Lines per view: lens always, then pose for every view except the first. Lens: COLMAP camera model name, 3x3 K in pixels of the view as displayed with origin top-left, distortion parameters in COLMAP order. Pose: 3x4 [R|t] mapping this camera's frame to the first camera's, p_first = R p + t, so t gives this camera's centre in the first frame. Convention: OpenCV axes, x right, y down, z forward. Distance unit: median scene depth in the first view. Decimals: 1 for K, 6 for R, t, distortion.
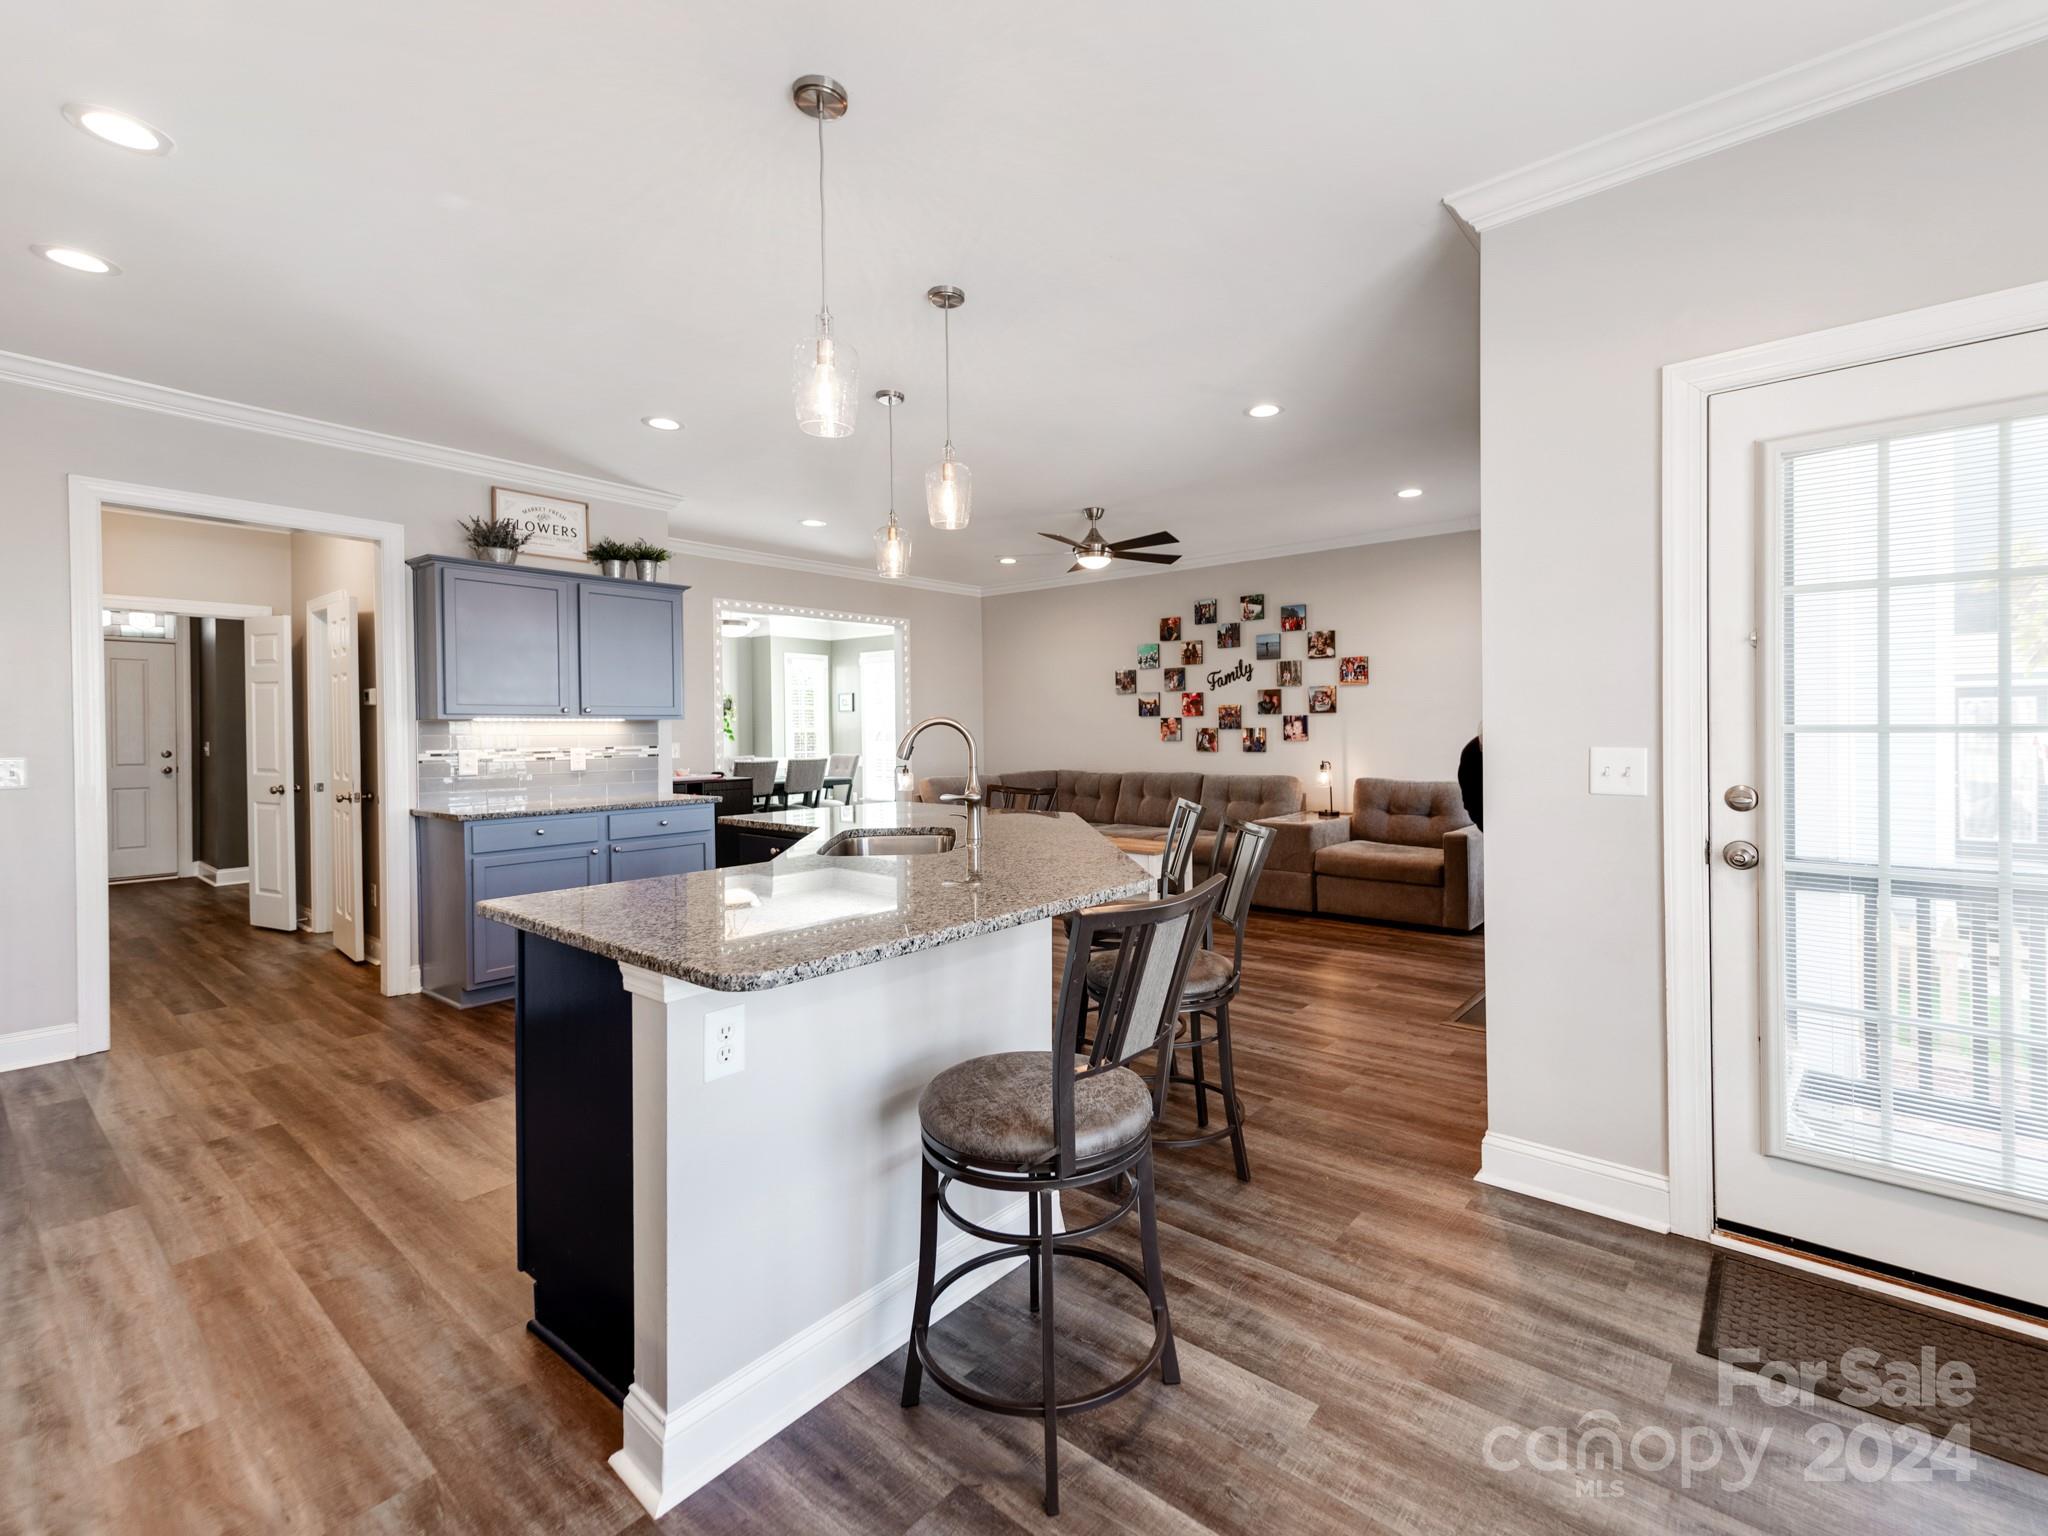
lens RADIAL K [[915.8, 0, 1009.3], [0, 915.8, 738.4], [0, 0, 1]] dist [0.016337, -0.000119]
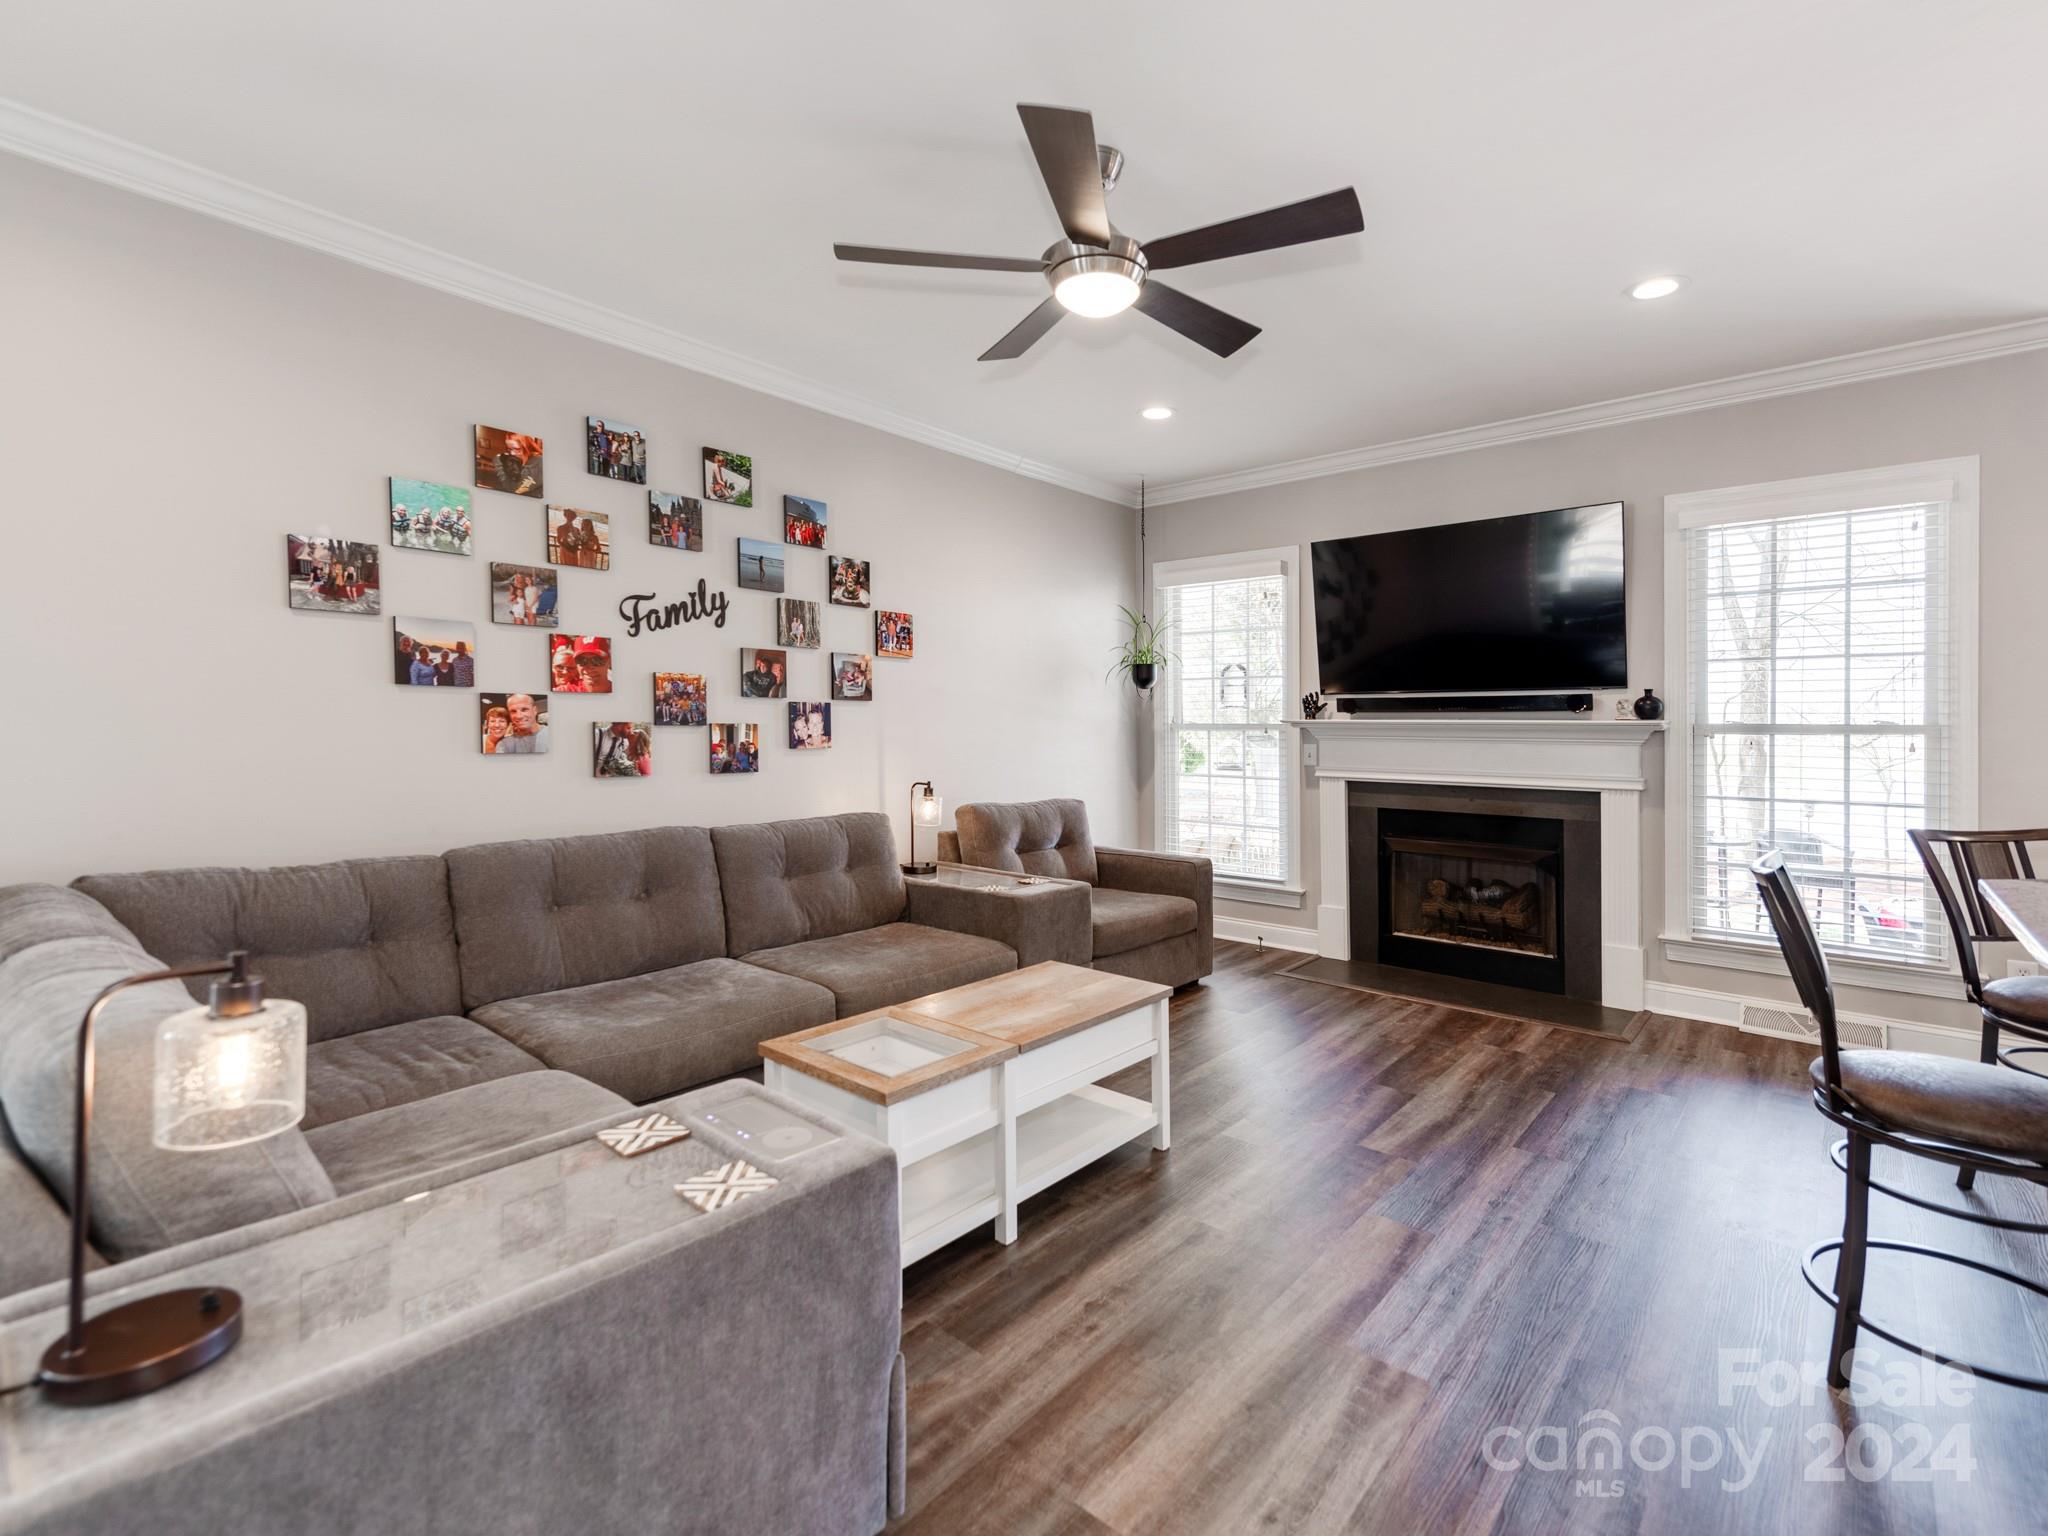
lens RADIAL K [[934.3, 0, 1061.7], [0, 934.3, 738.3], [0, 0, 1]] dist [0.030408, 0.000029]
pose [[-0.017097, -0.006639, 0.999832, -0.234696], [-0.002415, 0.999975, 0.006598, -0.007265], [-0.999851, -0.002302, -0.017113, 0.812612]]
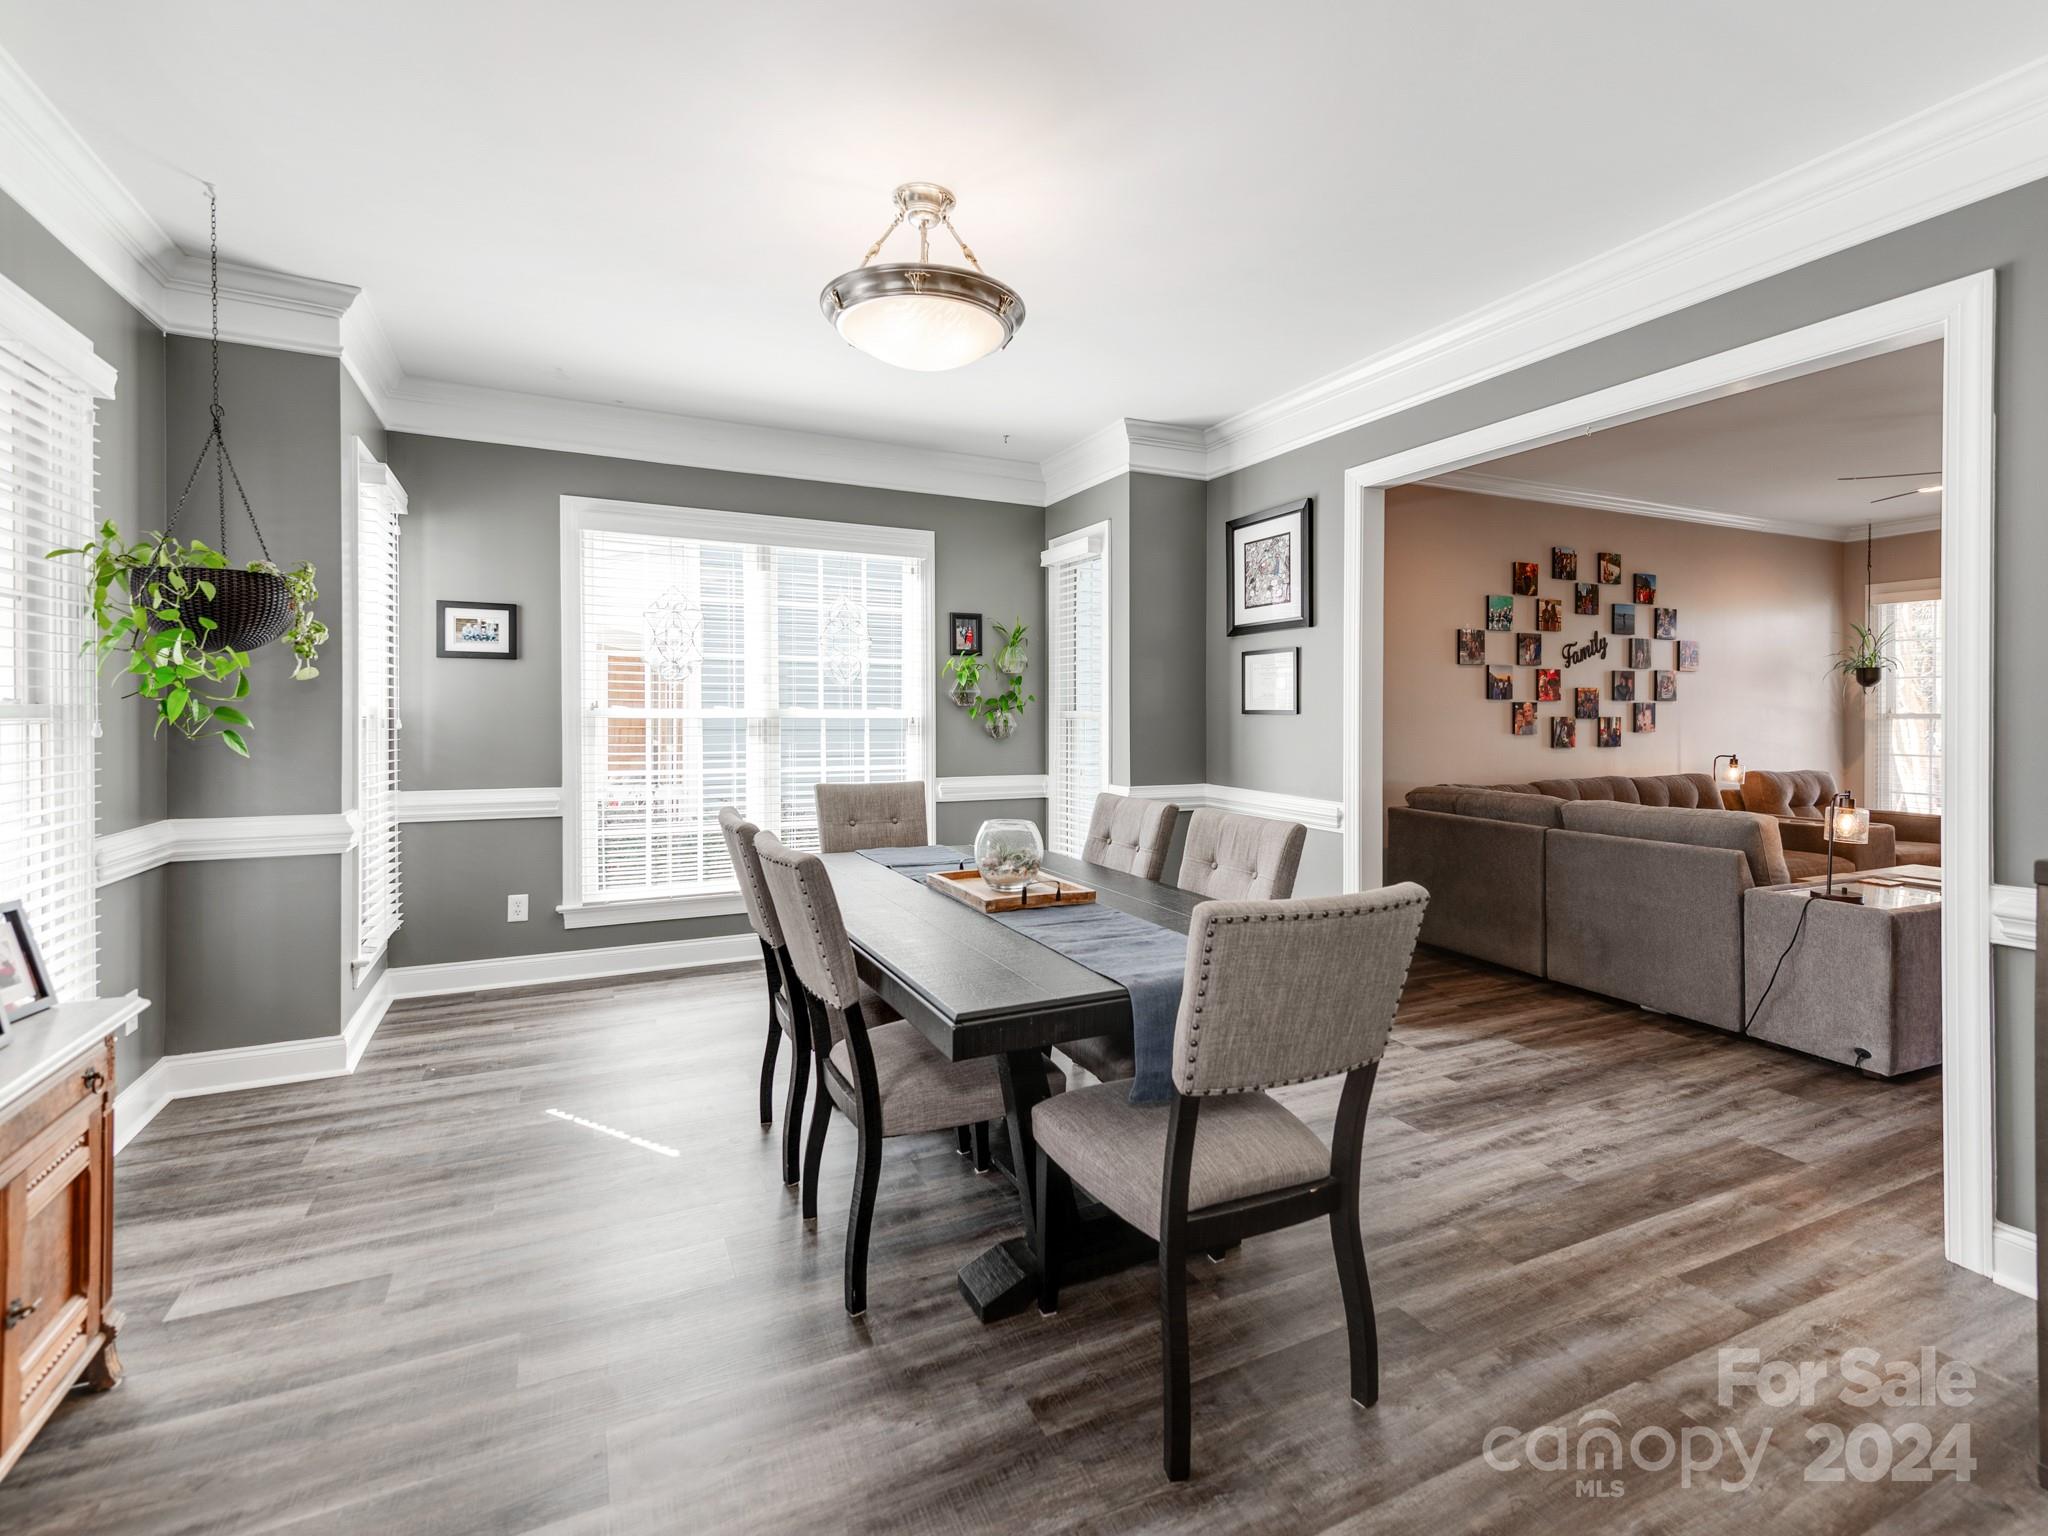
lens RADIAL K [[915.8, 0, 1009.3], [0, 915.8, 738.4], [0, 0, 1]] dist [0.016337, -0.000119]
pose [[0.412957, -0.022556, 0.910471, -0.683804], [-0.001046, 0.999681, 0.025241, -0.012311], [-0.910750, -0.011376, 0.412801, 1.120117]]
